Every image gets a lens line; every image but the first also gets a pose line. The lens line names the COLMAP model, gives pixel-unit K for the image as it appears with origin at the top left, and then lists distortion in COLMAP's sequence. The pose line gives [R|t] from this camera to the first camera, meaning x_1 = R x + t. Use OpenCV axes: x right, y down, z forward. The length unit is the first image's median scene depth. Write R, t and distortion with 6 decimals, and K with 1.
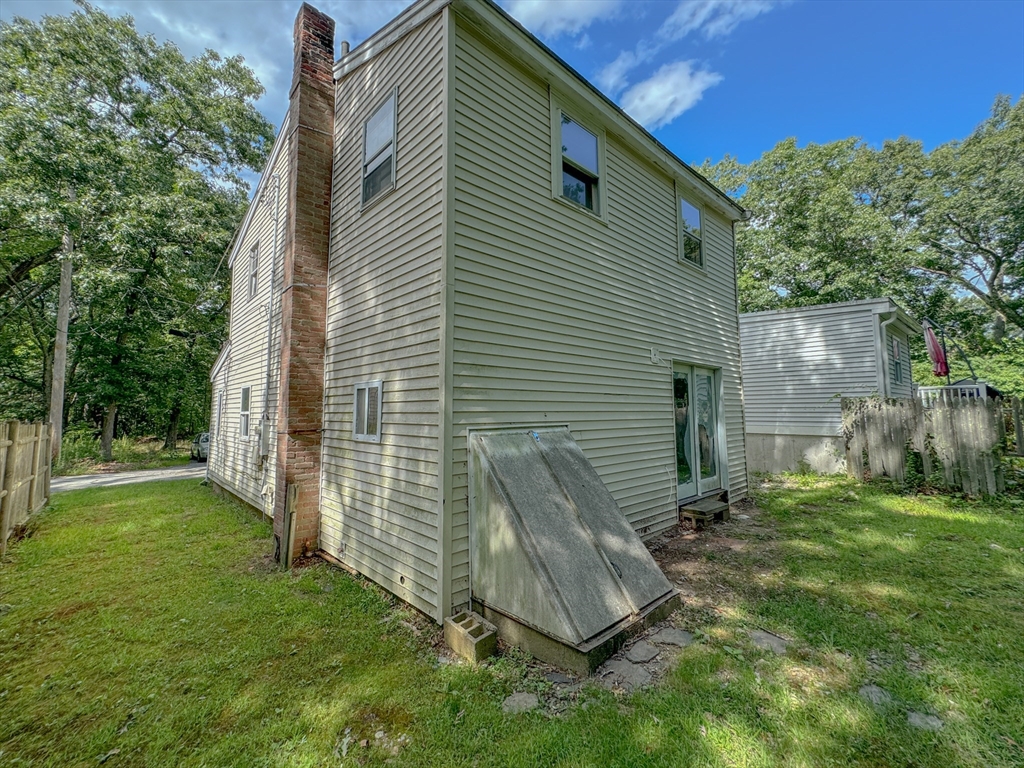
lens RADIAL K [[415.8, 0, 509.7], [0, 415.8, 377.9], [0, 0, 1]] dist [0.004325, 0.001834]
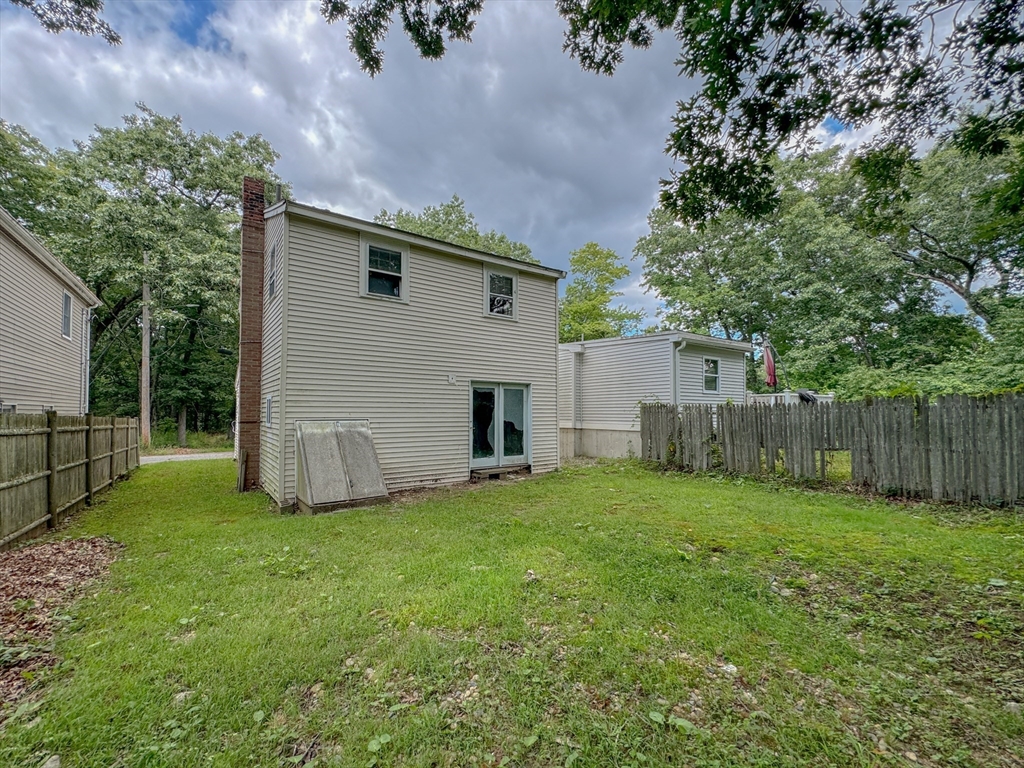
lens RADIAL K [[415.8, 0, 514.7], [0, 415.8, 405.7], [0, 0, 1]] dist [0.004325, 0.001834]
pose [[0.992863, 0.002755, -0.119227, 0.528286], [0.004647, 0.998080, 0.061758, -0.032168], [0.119168, -0.061871, 0.990944, -0.406604]]
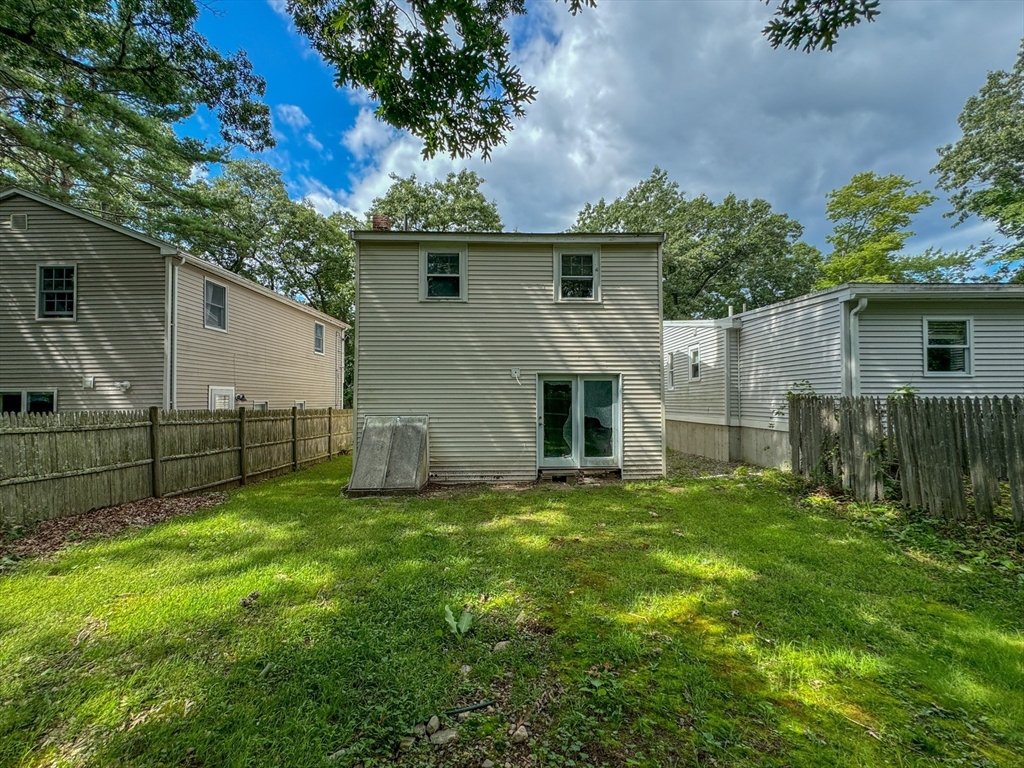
lens RADIAL K [[415.8, 0, 512.4], [0, 415.8, 392.4], [0, 0, 1]] dist [0.004325, 0.001834]
pose [[0.771994, -0.010284, -0.635547, 0.904976], [0.048956, 0.997861, 0.043320, -0.032821], [0.633742, -0.064557, 0.770846, -0.152202]]
